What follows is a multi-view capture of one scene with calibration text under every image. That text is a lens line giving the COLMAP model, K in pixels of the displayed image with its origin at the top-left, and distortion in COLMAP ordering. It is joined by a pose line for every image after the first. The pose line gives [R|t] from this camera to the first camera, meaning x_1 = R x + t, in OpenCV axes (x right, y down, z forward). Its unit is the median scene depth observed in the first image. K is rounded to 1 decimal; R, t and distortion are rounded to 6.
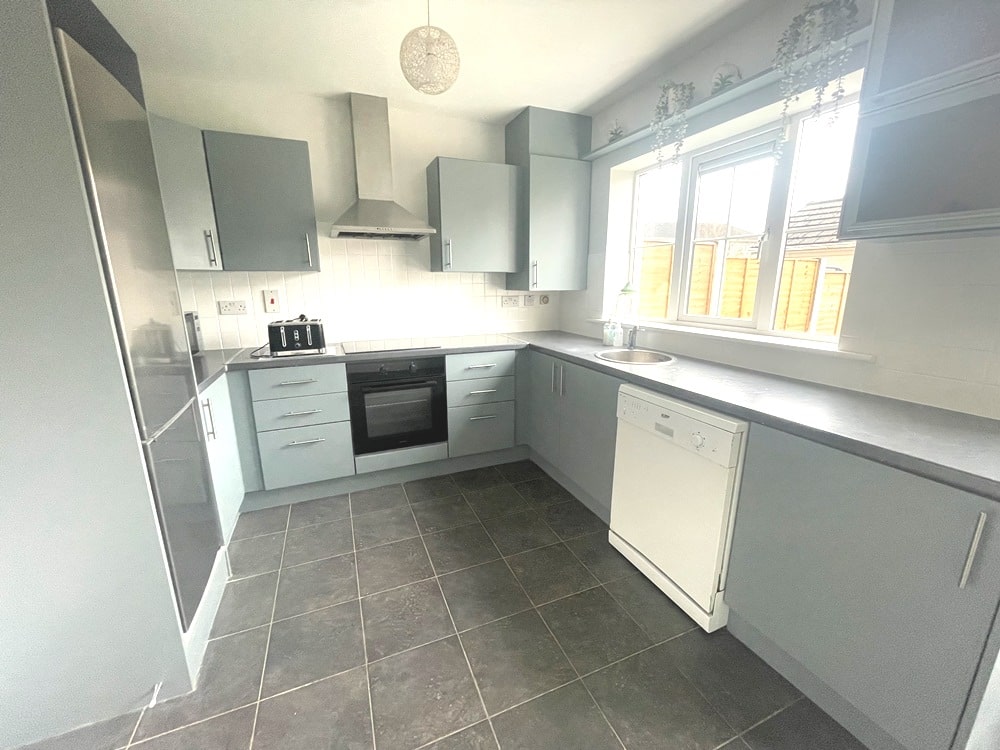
lens RADIAL K [[402.1, 0, 498.8], [0, 402.1, 376.5], [0, 0, 1]] dist [-0.007107, 0.000589]
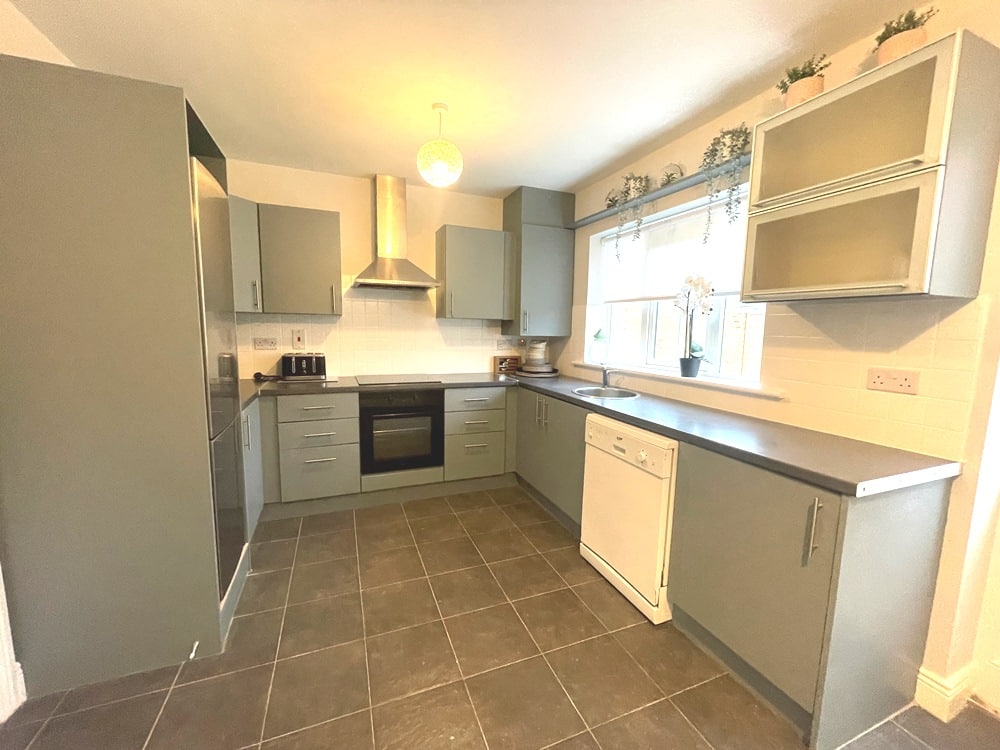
lens RADIAL K [[402.1, 0, 499.3], [0, 402.1, 376.4], [0, 0, 1]] dist [-0.007107, 0.000589]
pose [[0.999631, 0.024964, -0.010697, 0.043240], [-0.025980, 0.993732, -0.108727, 0.040438], [0.007916, 0.108965, 0.994014, -0.183820]]
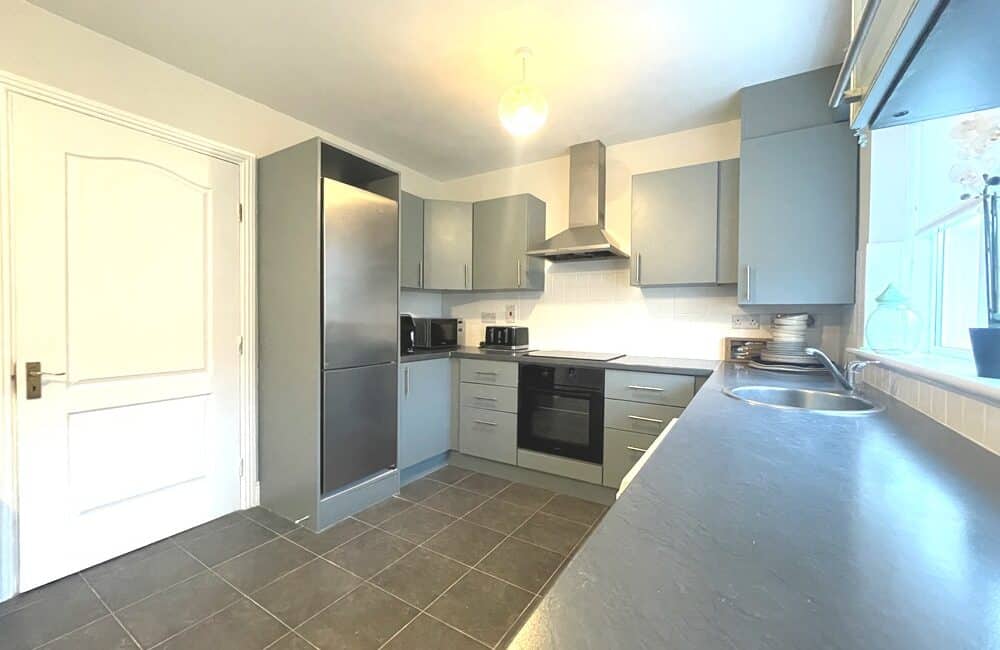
lens RADIAL K [[407.9, 0, 503.3], [0, 407.9, 327.8], [0, 0, 1]] dist [-0.004651, 0.001591]
pose [[0.578193, 0.031365, -0.815297, 0.625237], [-0.199637, 0.974325, -0.104095, -0.000522], [0.791100, 0.222950, 0.569609, 0.297835]]
